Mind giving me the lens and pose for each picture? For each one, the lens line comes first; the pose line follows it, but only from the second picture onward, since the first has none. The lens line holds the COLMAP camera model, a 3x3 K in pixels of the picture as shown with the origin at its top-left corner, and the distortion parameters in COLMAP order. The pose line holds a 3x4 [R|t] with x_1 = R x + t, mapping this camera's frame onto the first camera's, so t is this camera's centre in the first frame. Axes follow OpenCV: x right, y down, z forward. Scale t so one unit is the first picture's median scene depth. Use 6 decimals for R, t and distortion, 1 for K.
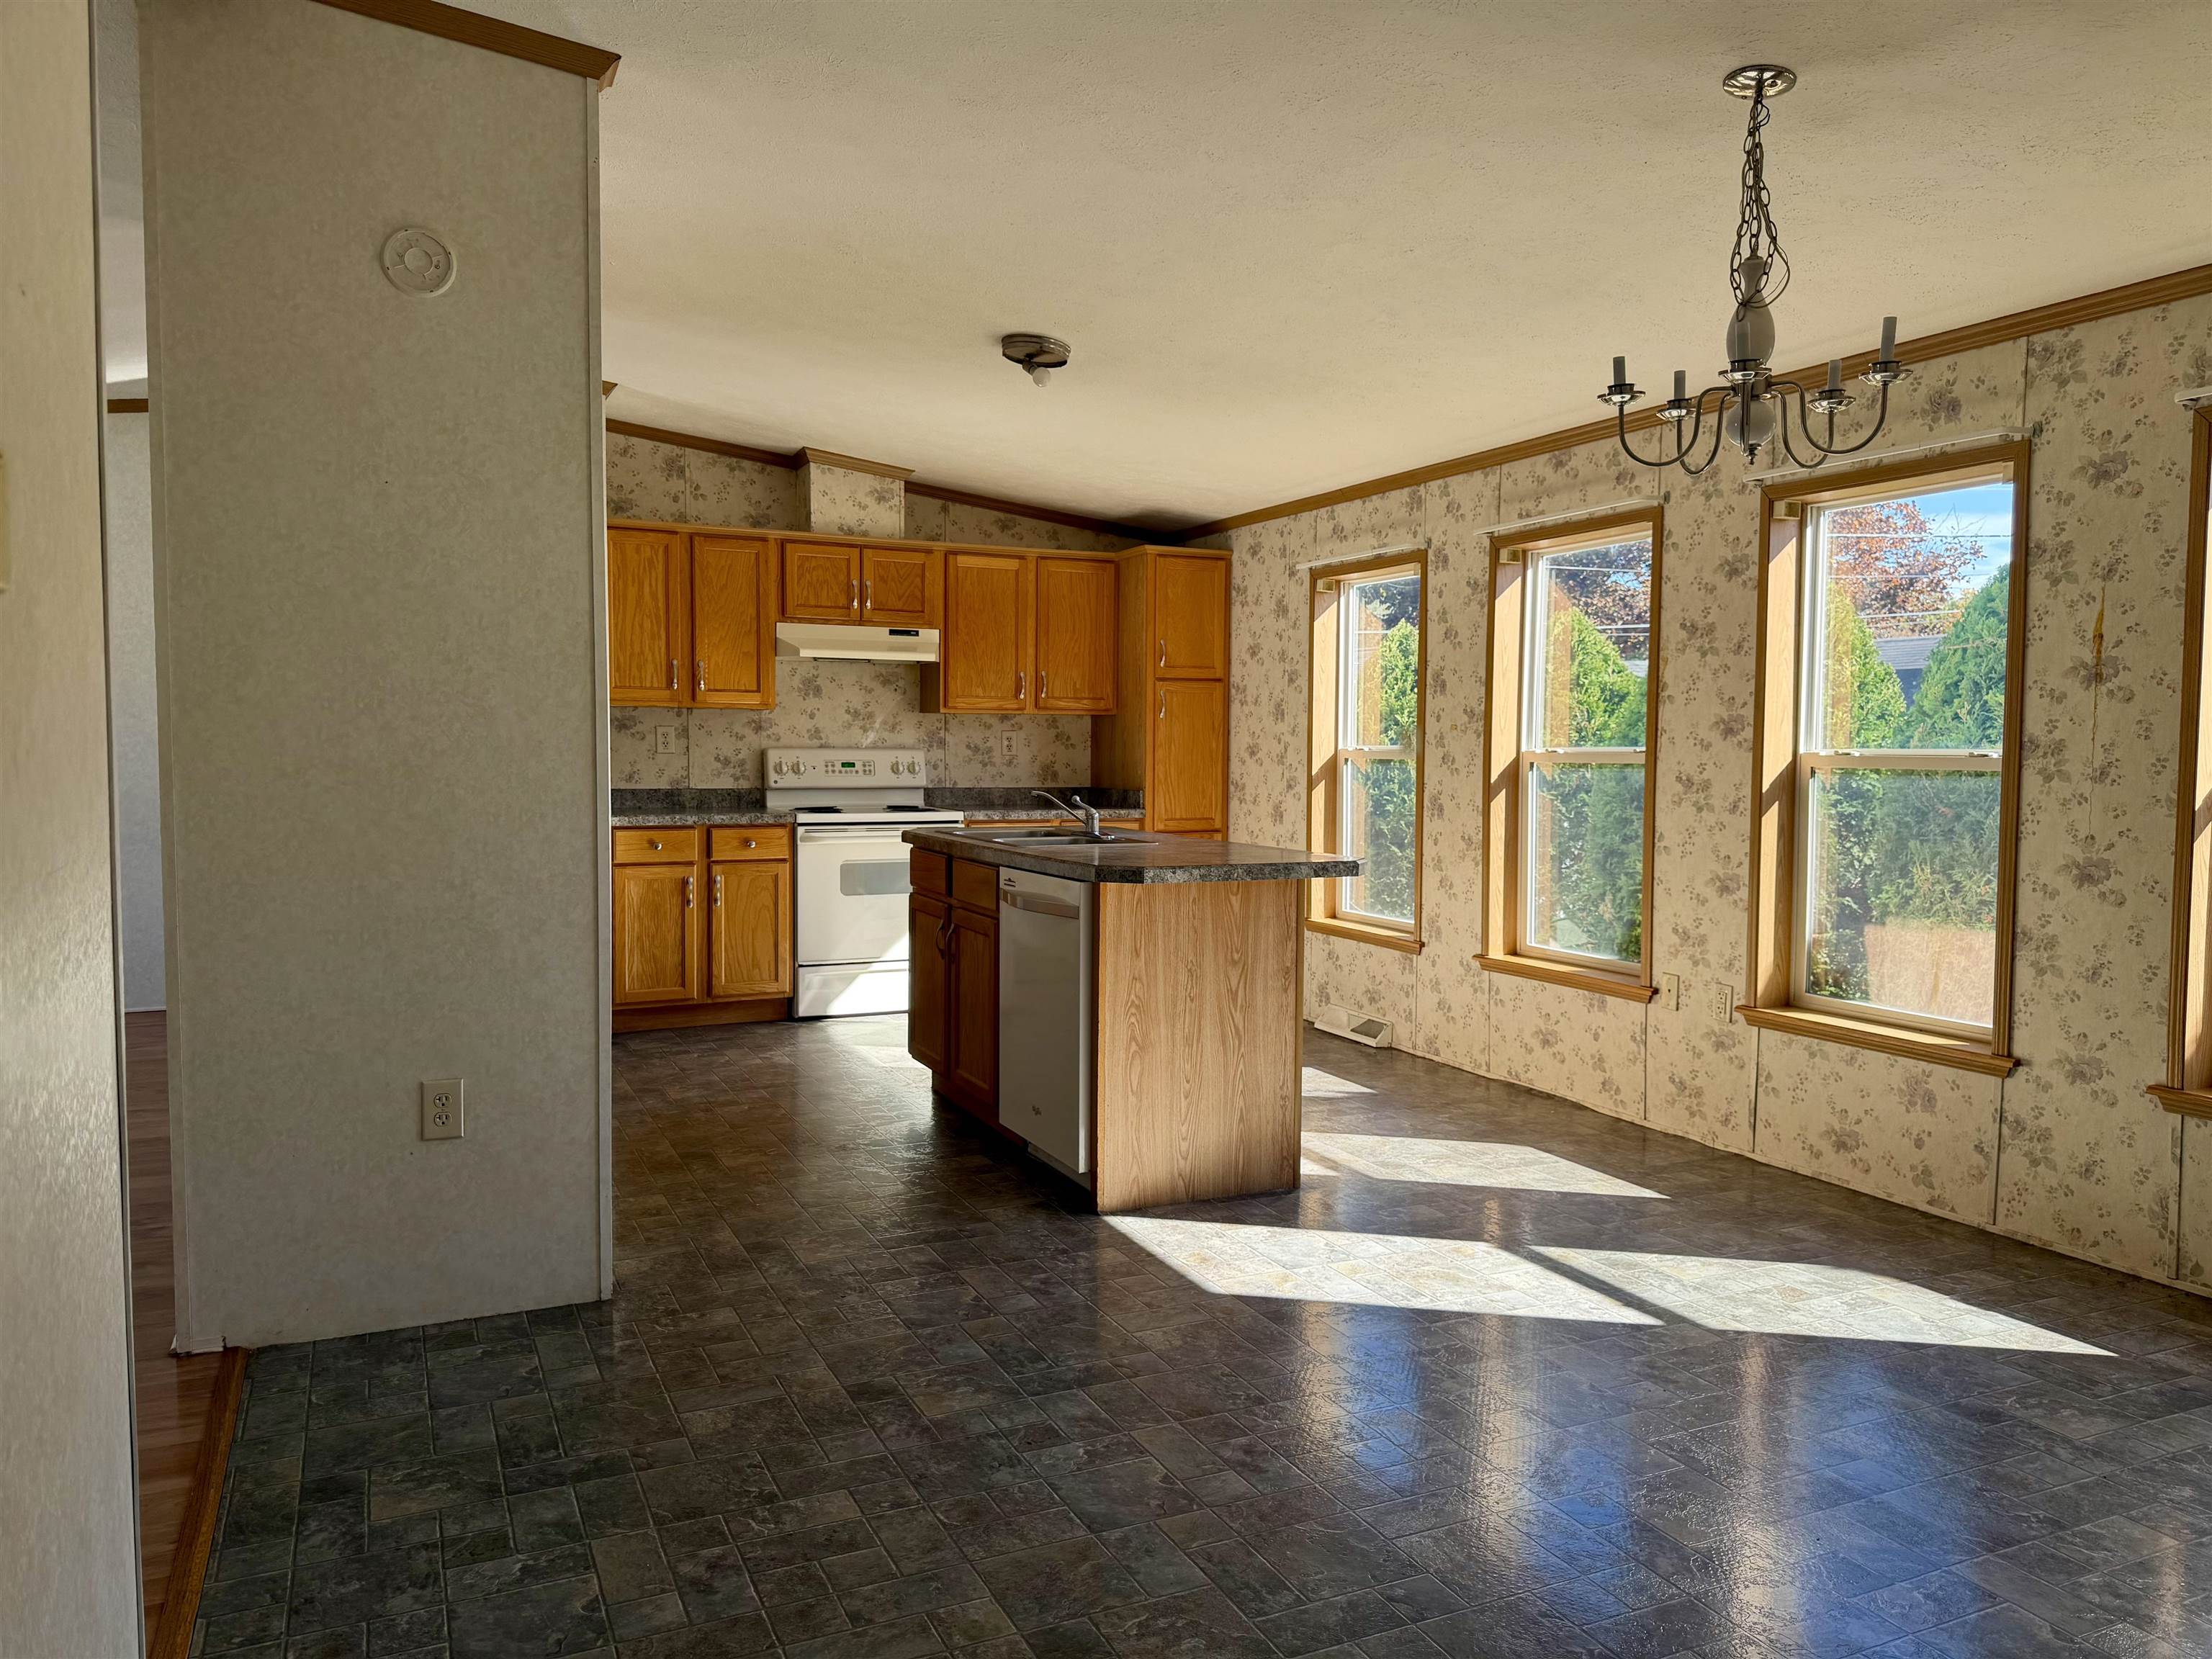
lens RADIAL K [[1542.9, 0, 1111.2], [0, 1542.9, 827.7], [0, 0, 1]] dist [0.113622, -0.176234]
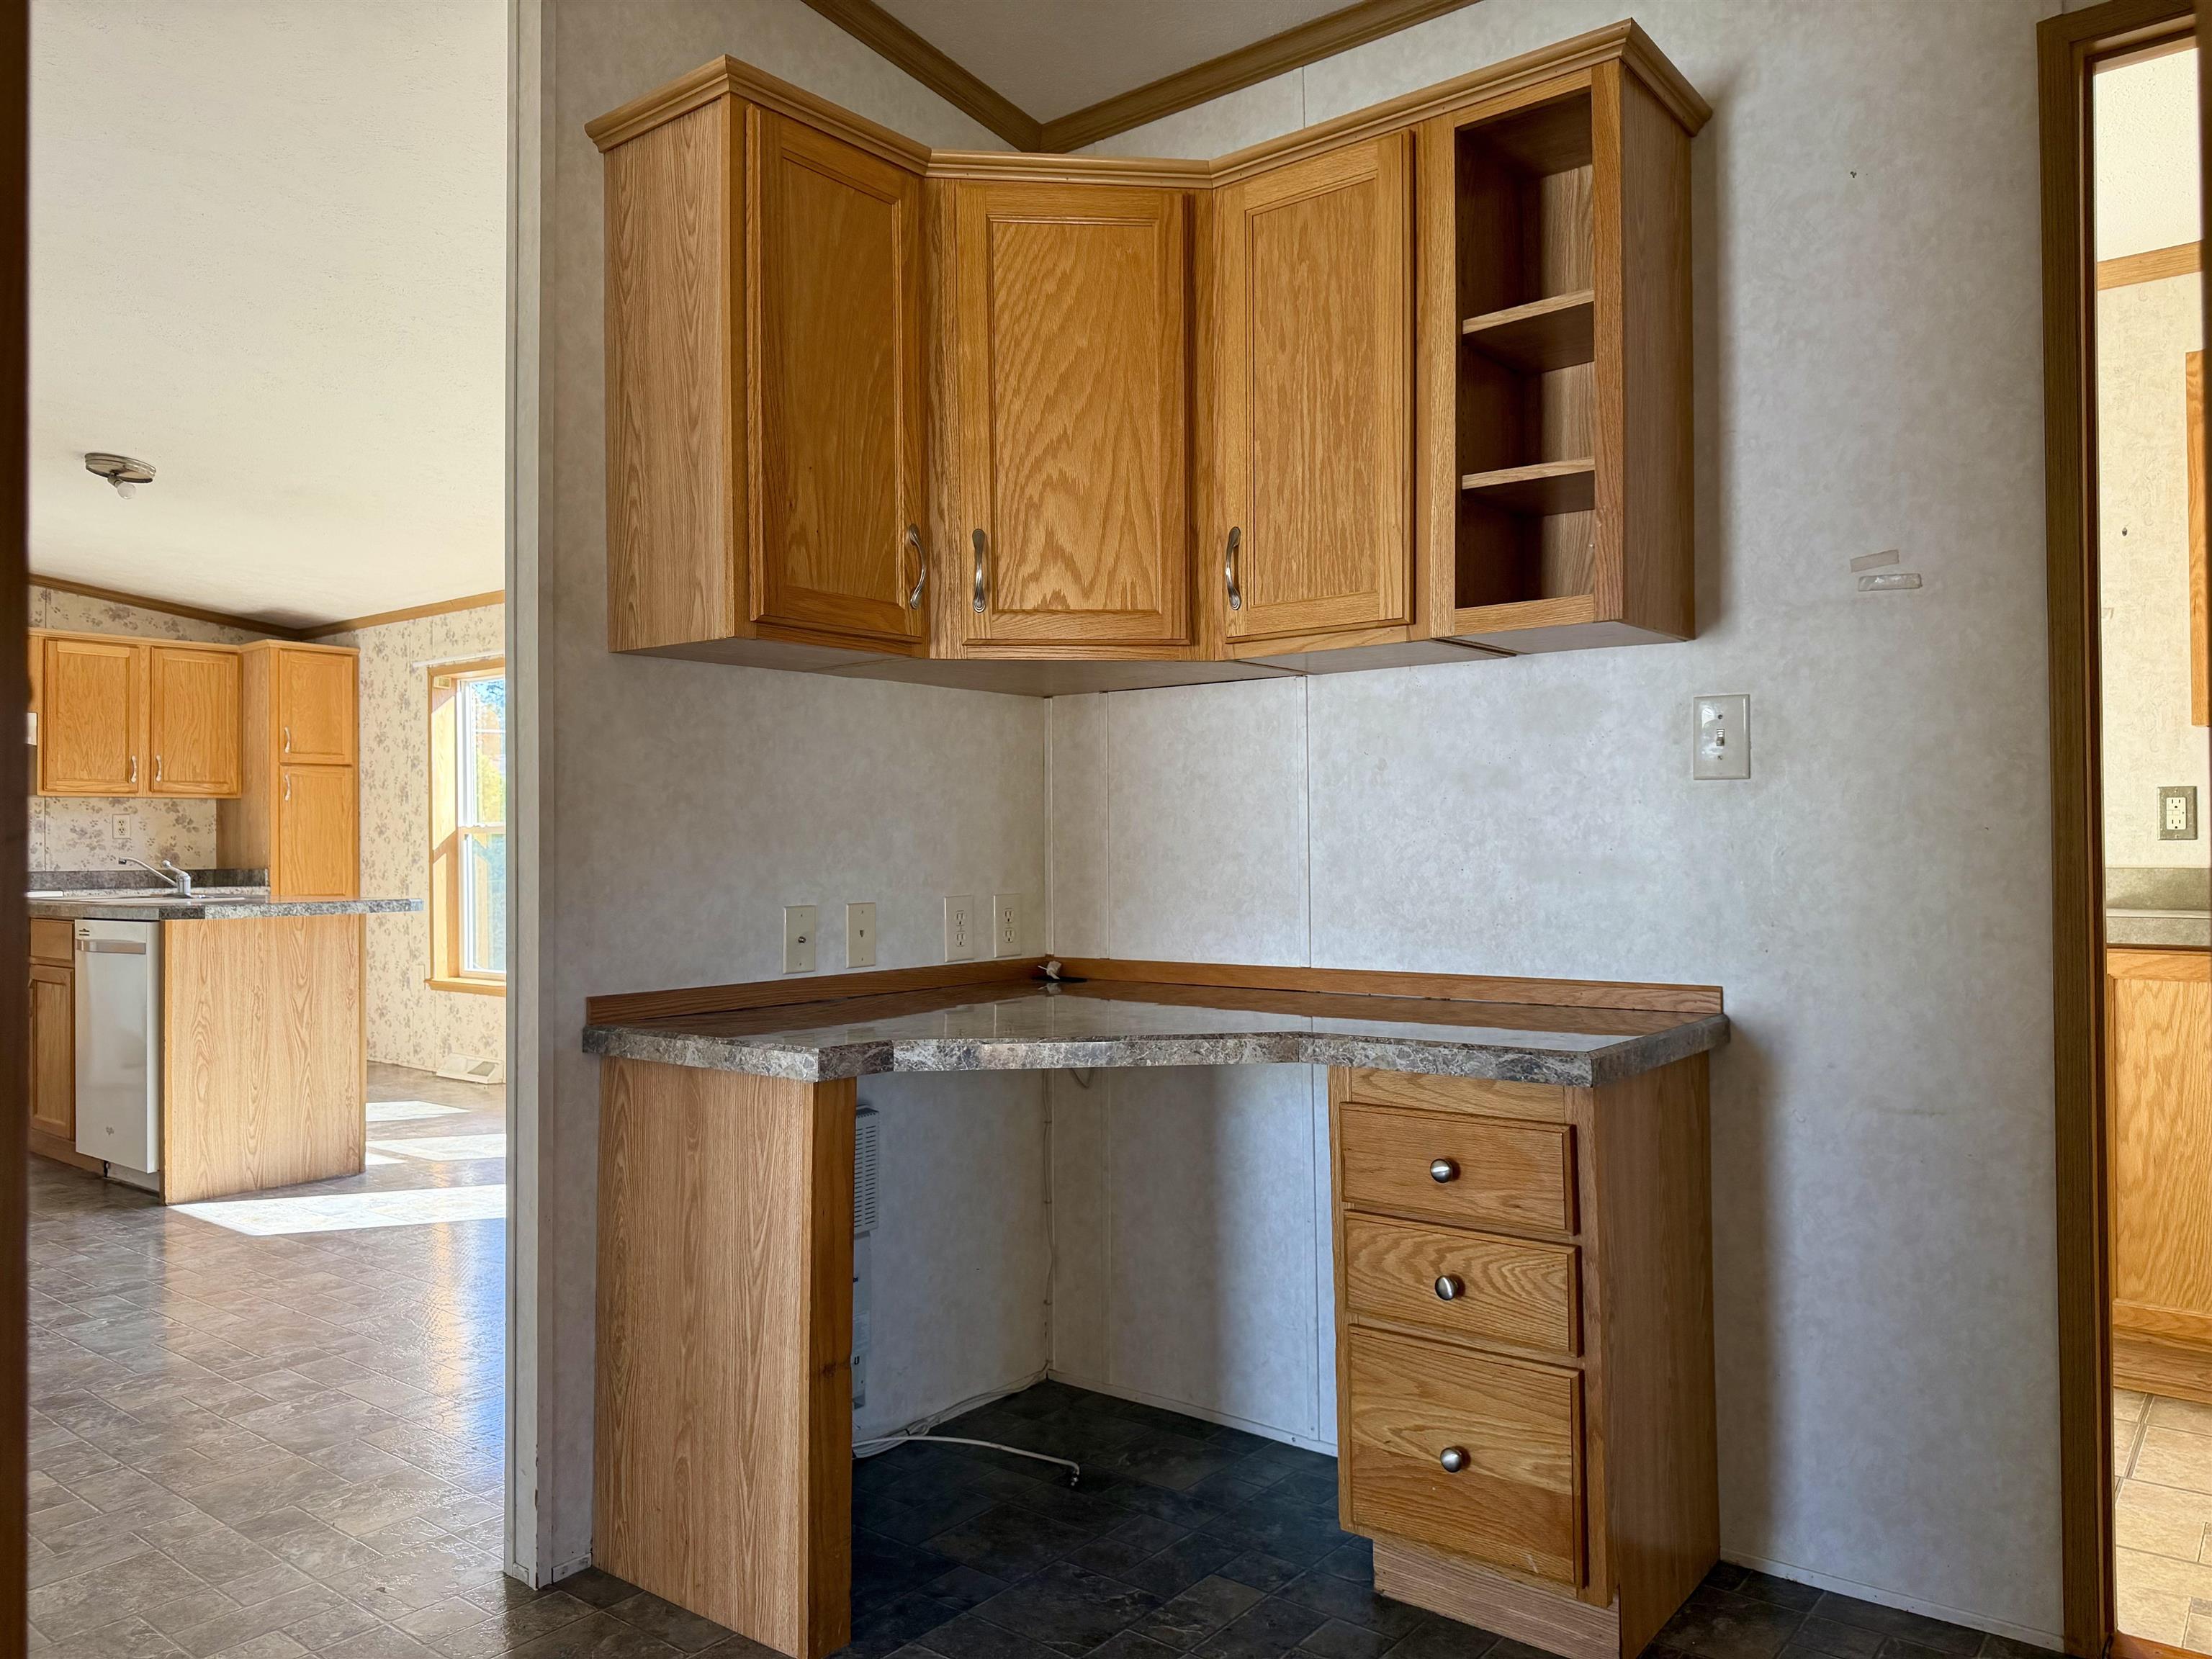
lens RADIAL K [[1566.6, 0, 1100.1], [0, 1566.6, 824.5], [0, 0, 1]] dist [0.004195, -0.003673]
pose [[0.895849, -0.008341, 0.444281, 0.056784], [0.039896, 0.997296, -0.061724, 0.036105], [-0.442564, 0.073020, 0.893759, -0.221612]]
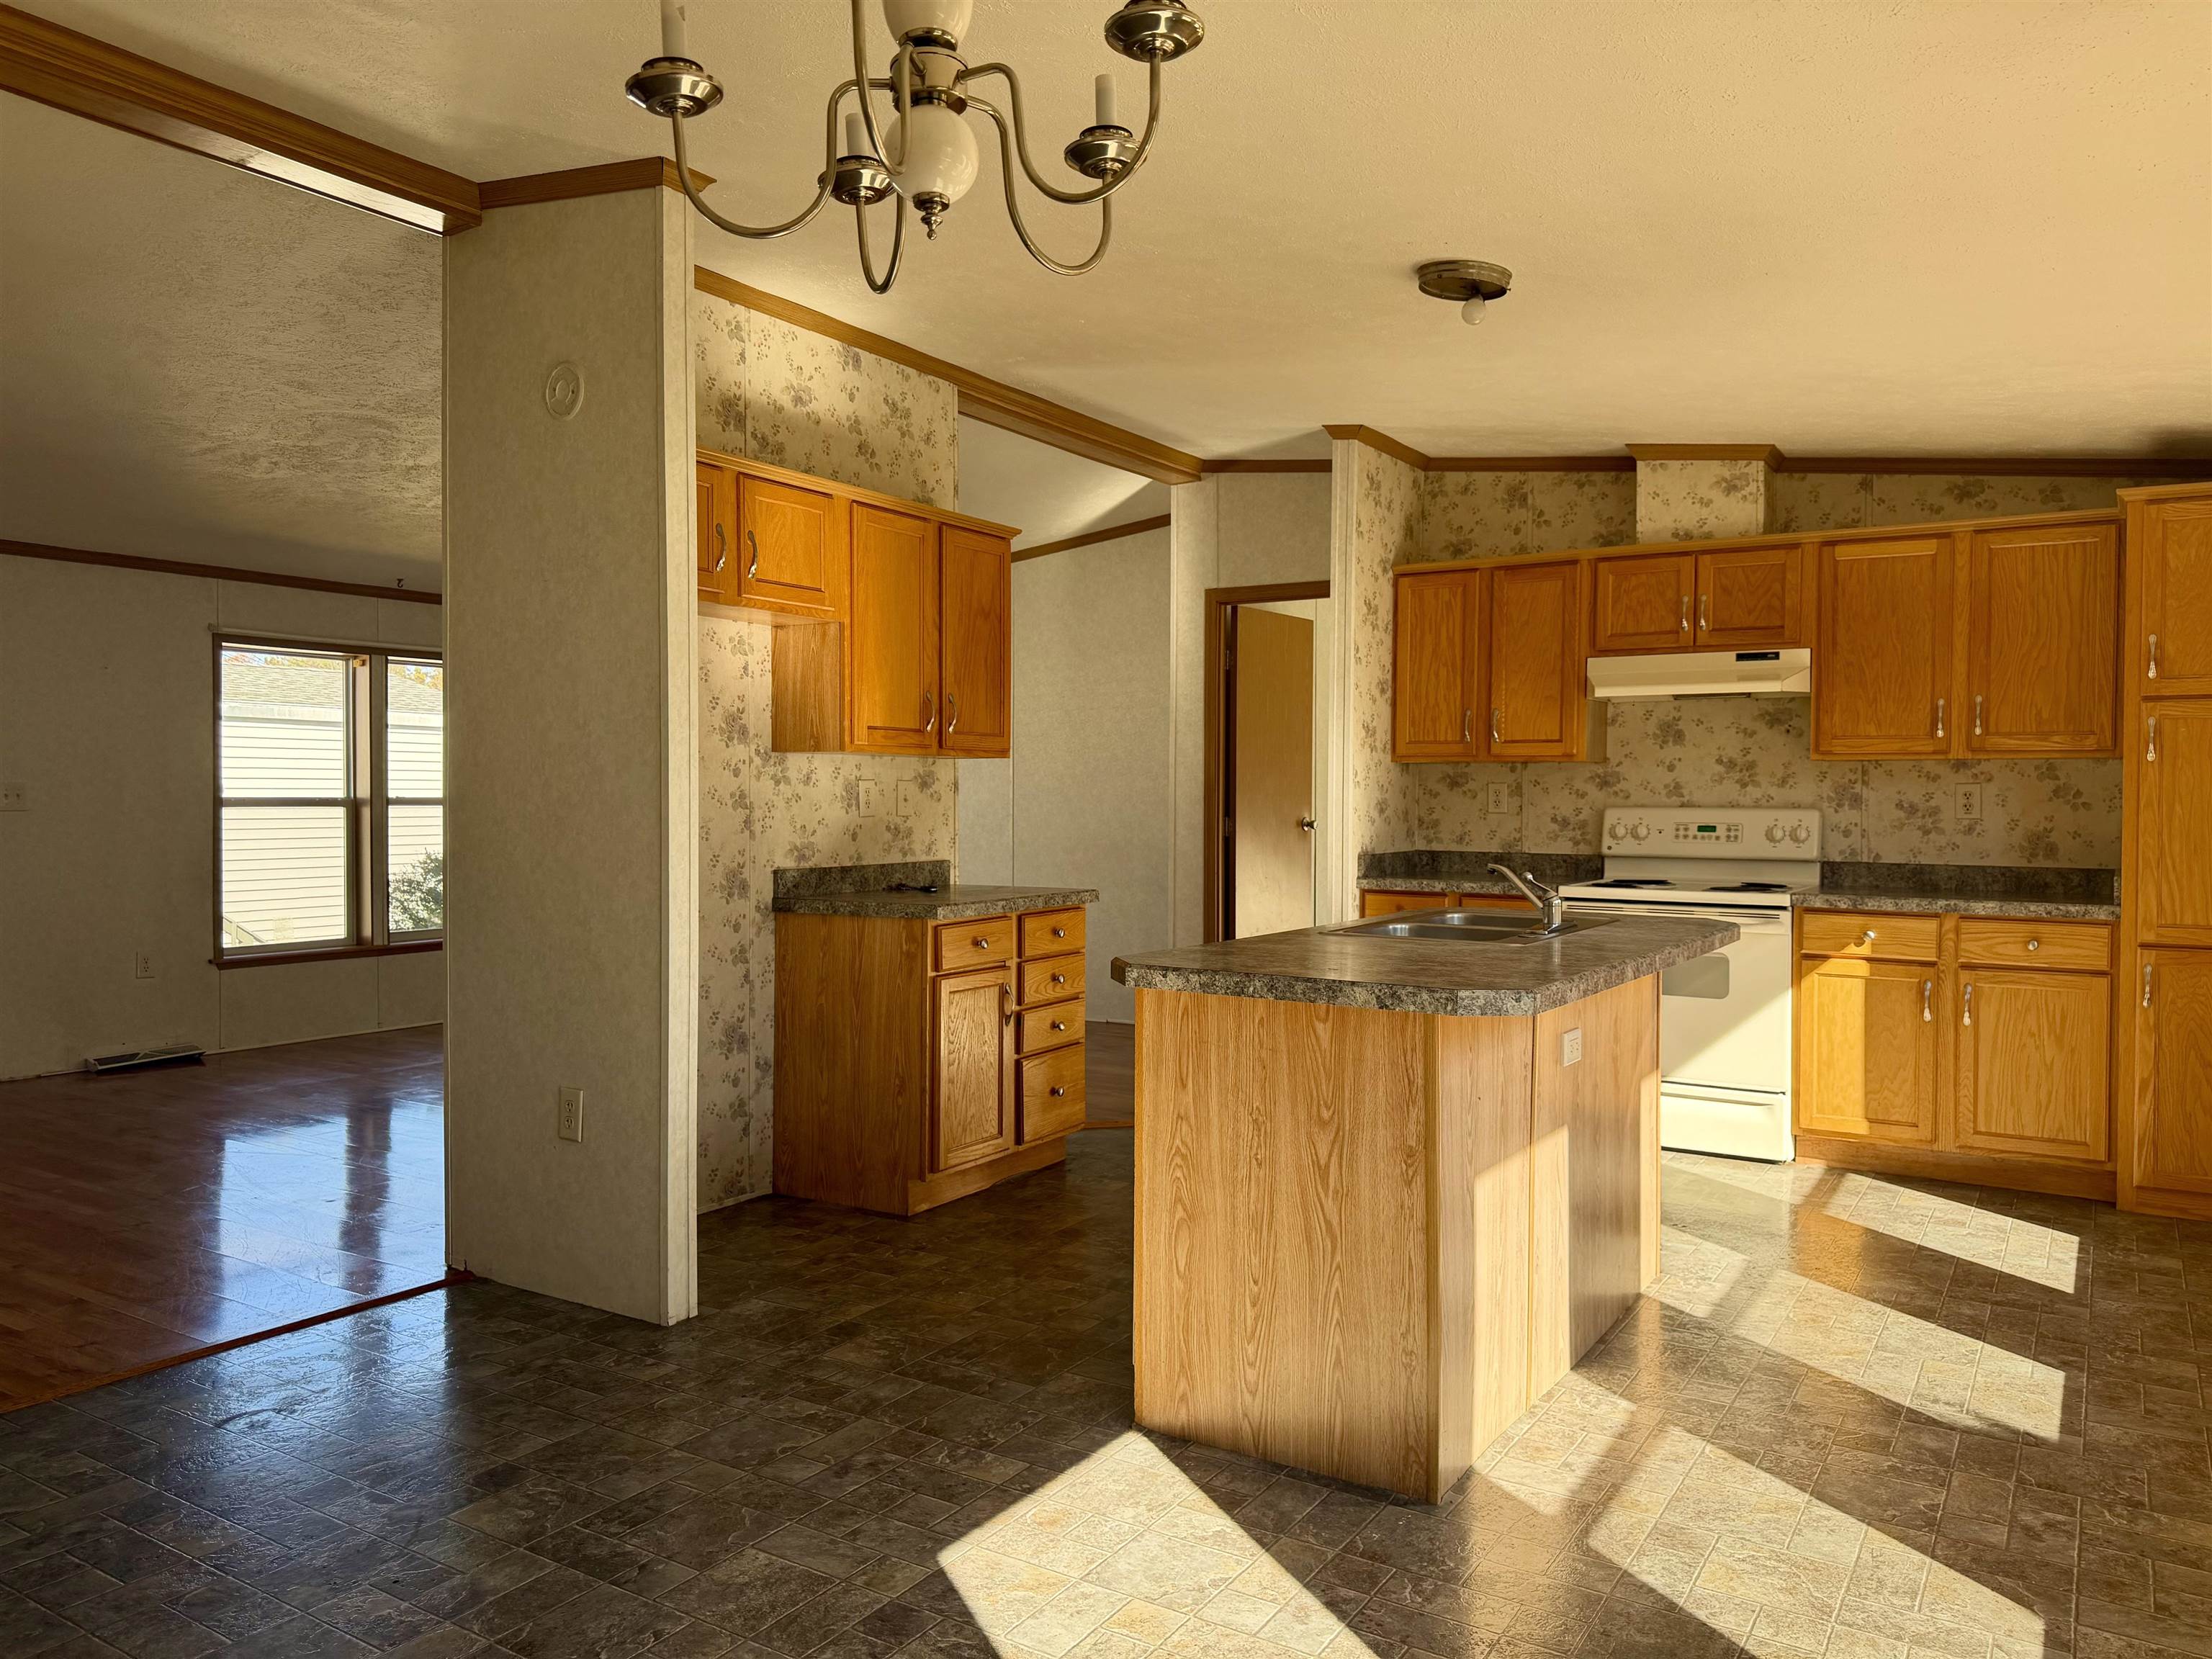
lens RADIAL K [[1542.9, 0, 1111.2], [0, 1542.9, 827.7], [0, 0, 1]] dist [0.113622, -0.176234]
pose [[0.543059, 0.014887, -0.839563, 0.349404], [-0.048553, 0.998727, -0.013697, -0.015989], [0.838290, 0.048201, 0.543090, 0.323263]]
